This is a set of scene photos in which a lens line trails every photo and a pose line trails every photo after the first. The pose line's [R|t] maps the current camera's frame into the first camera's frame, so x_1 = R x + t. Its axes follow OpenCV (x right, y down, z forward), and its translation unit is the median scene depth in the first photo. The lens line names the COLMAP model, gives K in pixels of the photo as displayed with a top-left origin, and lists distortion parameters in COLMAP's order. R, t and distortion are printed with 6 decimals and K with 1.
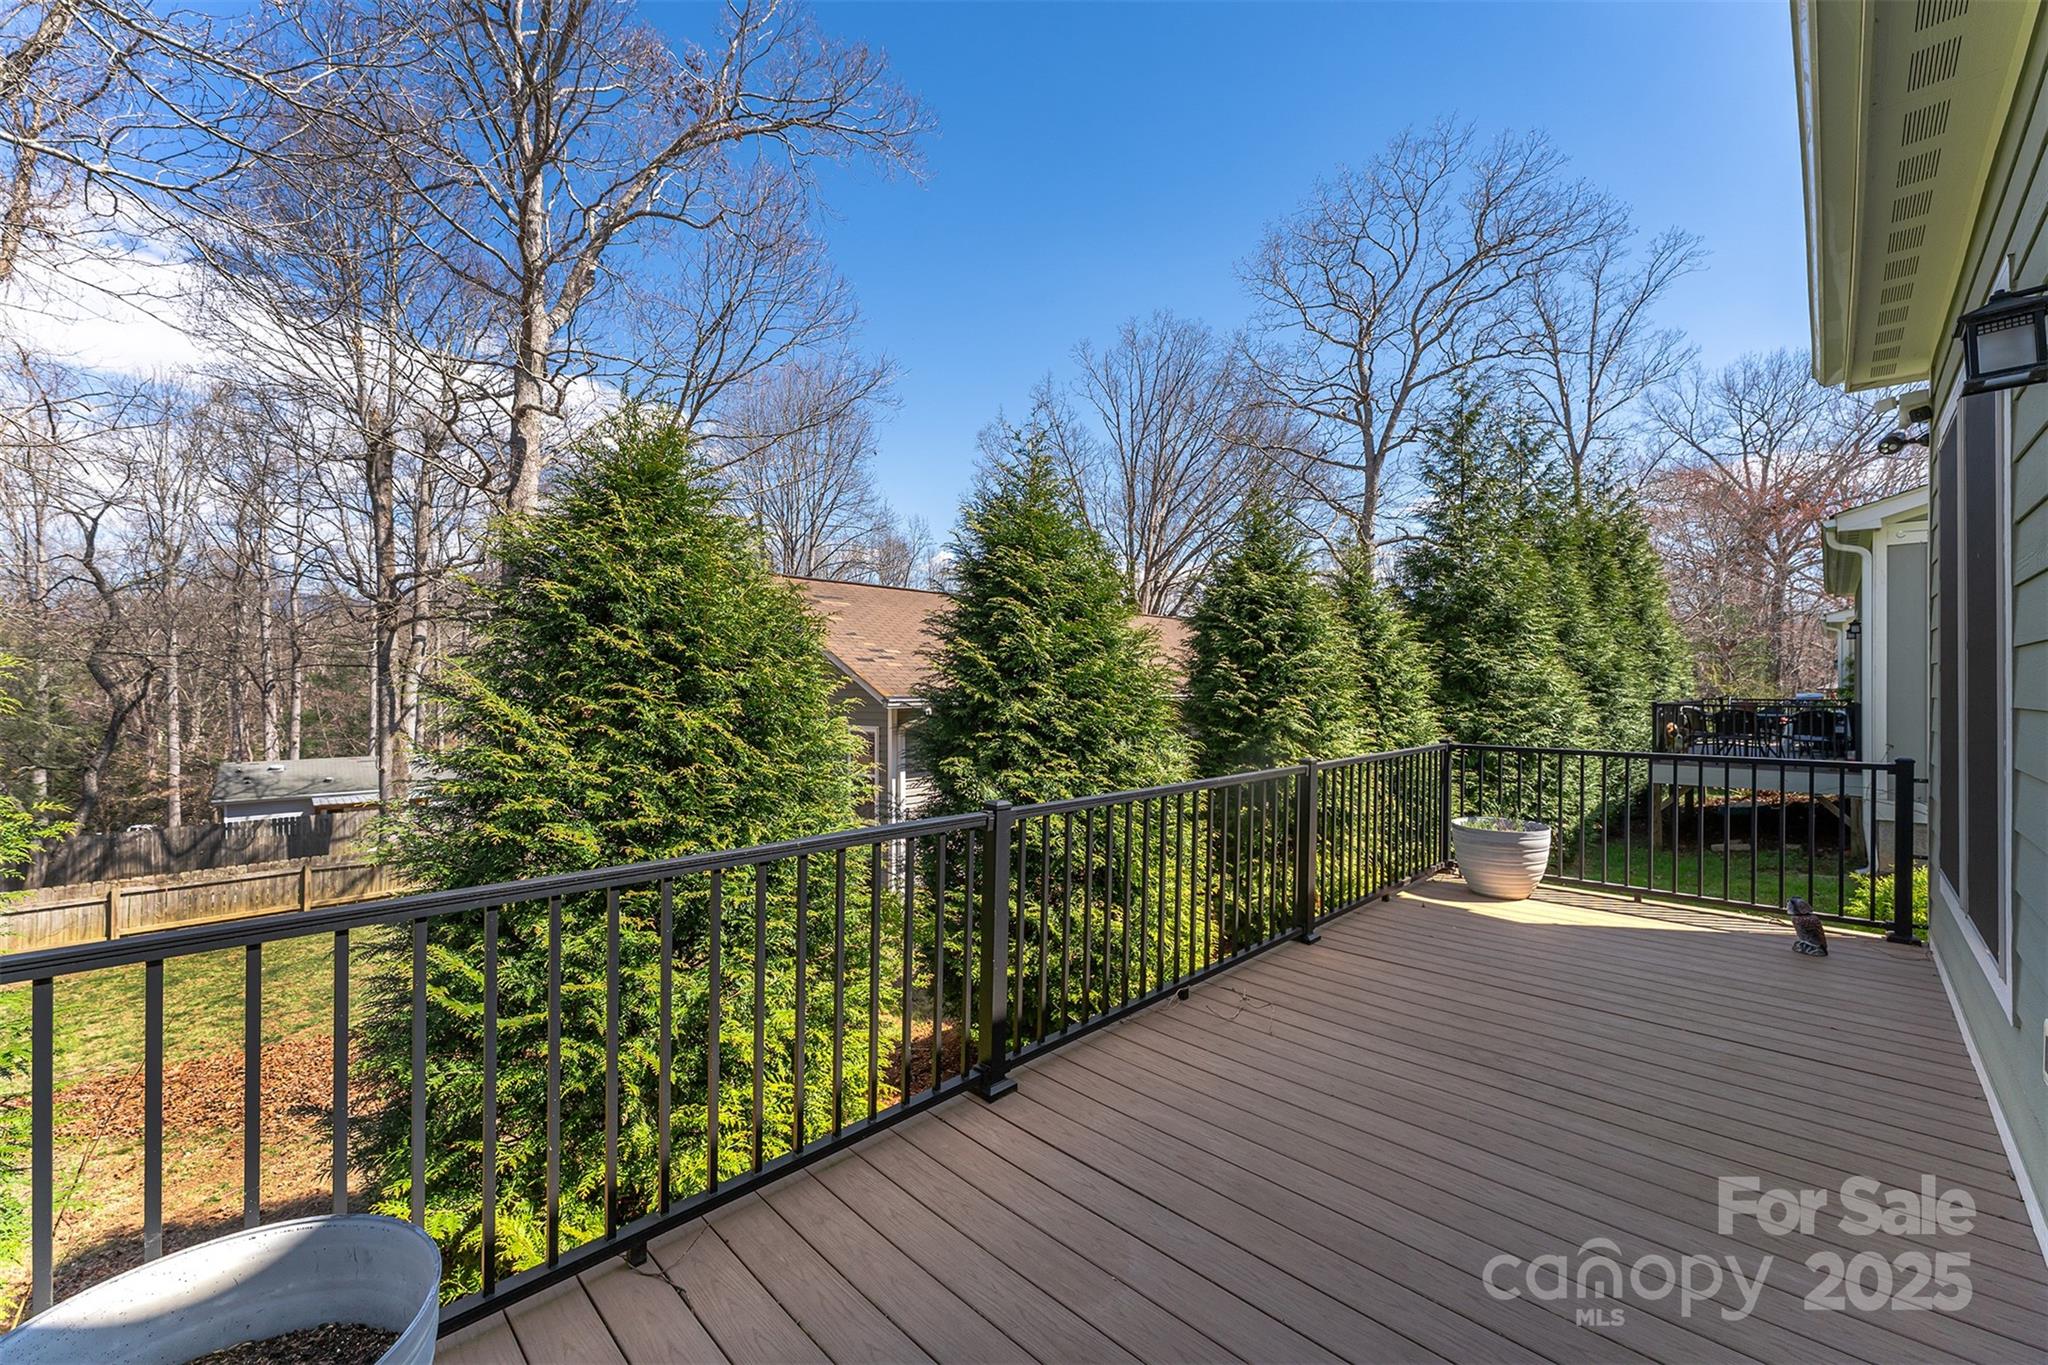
lens RADIAL K [[842.6, 0, 1009.5], [0, 842.6, 681.8], [0, 0, 1]] dist [0.001189, -0.000205]
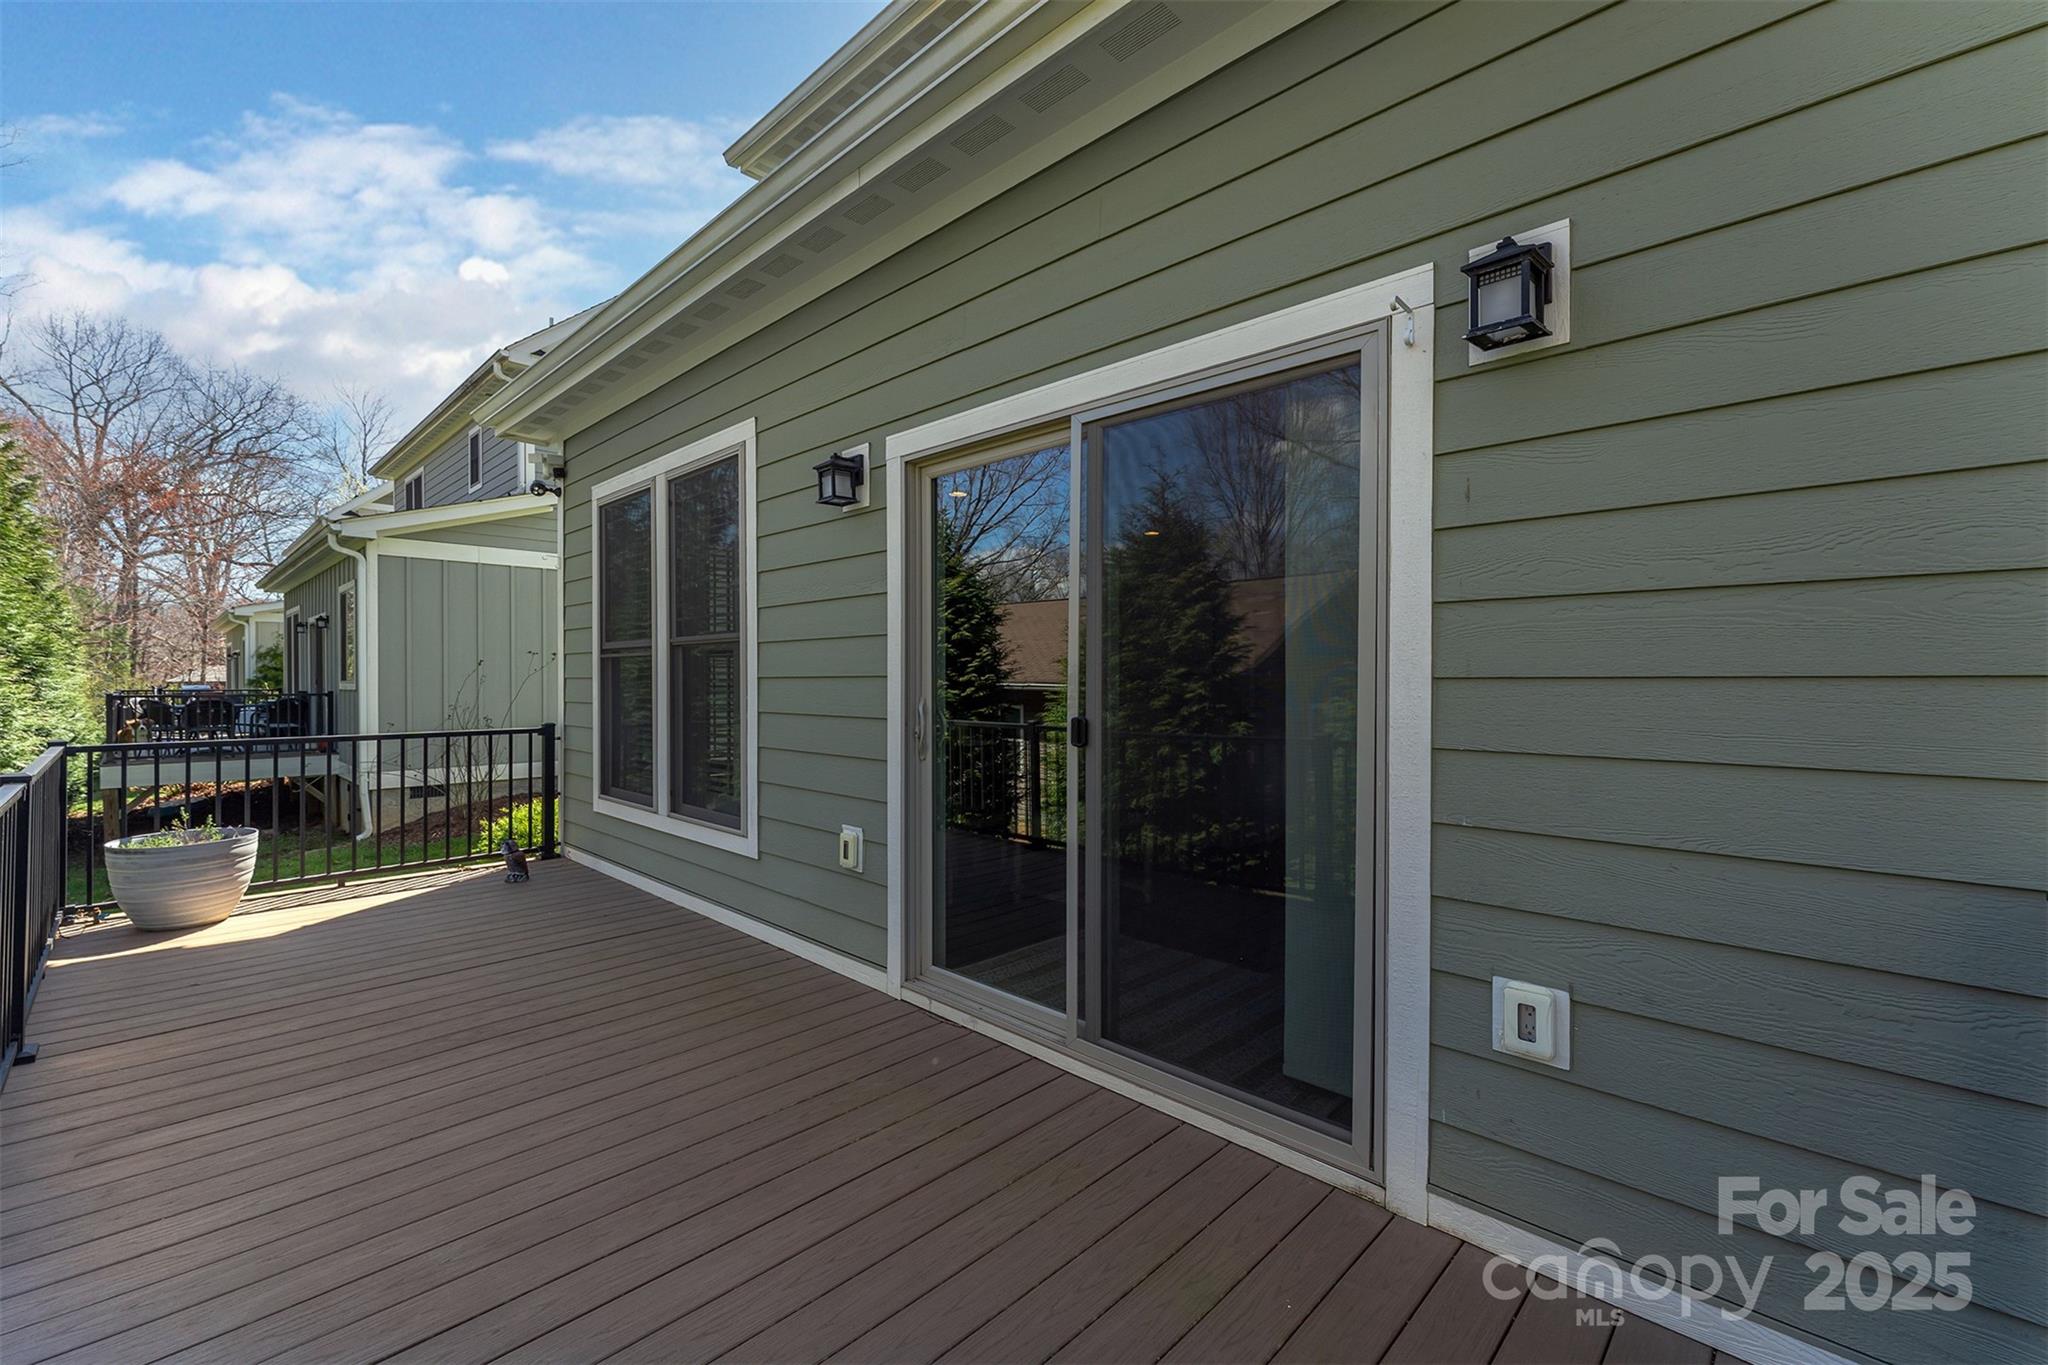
lens RADIAL K [[842.6, 0, 1018.9], [0, 842.6, 684.3], [0, 0, 1]] dist [0.001189, -0.000205]
pose [[-0.010240, -0.009240, 0.999905, -0.304900], [-0.001555, 0.999956, 0.009224, 0.014818], [-0.999946, -0.001460, -0.010254, 0.256624]]
